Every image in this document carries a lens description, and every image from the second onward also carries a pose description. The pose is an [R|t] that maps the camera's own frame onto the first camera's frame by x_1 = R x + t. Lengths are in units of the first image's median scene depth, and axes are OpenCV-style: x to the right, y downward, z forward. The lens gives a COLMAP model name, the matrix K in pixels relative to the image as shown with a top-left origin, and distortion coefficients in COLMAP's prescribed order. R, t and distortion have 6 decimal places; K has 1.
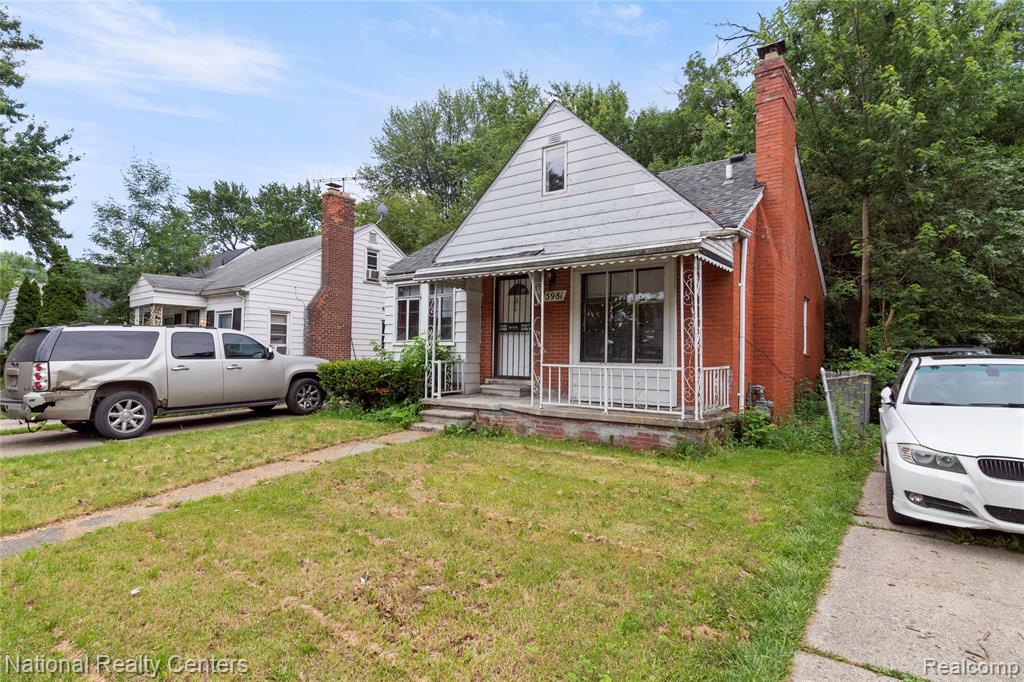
lens RADIAL K [[545.5, 0, 512.3], [0, 545.5, 343.3], [0, 0, 1]] dist [-0.000061, -0.000116]
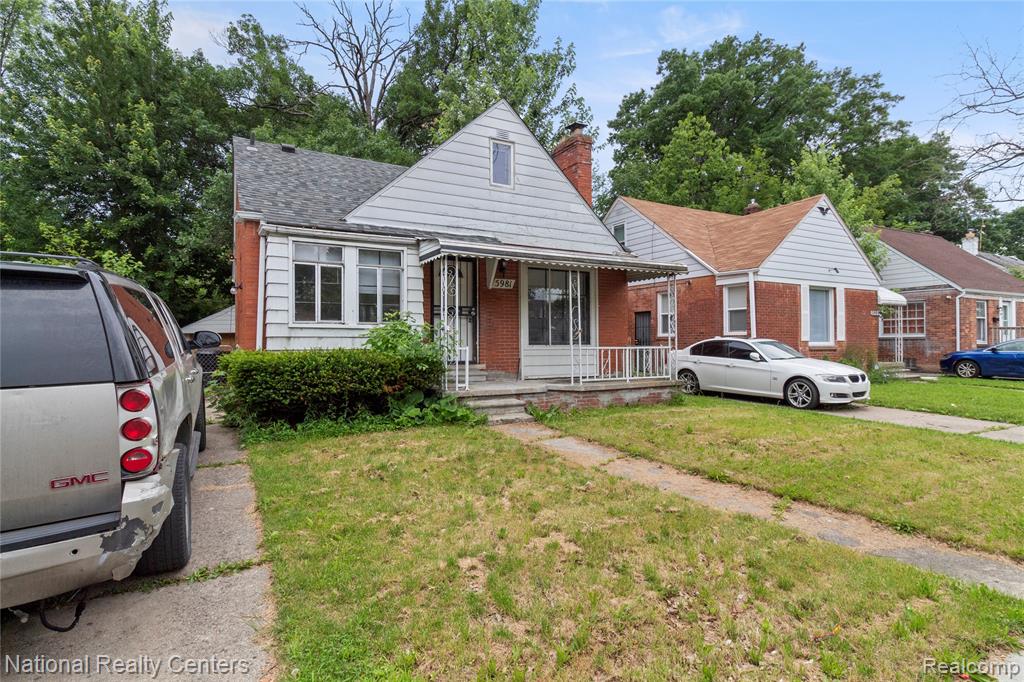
lens RADIAL K [[523.2, 0, 512.4], [0, 523.2, 338.8], [0, 0, 1]] dist [0.001578, 0.000071]
pose [[0.416080, -0.010991, 0.909262, -0.887606], [-0.014454, 0.999721, 0.018698, 0.001293], [-0.909213, -0.020923, 0.415805, 0.583667]]
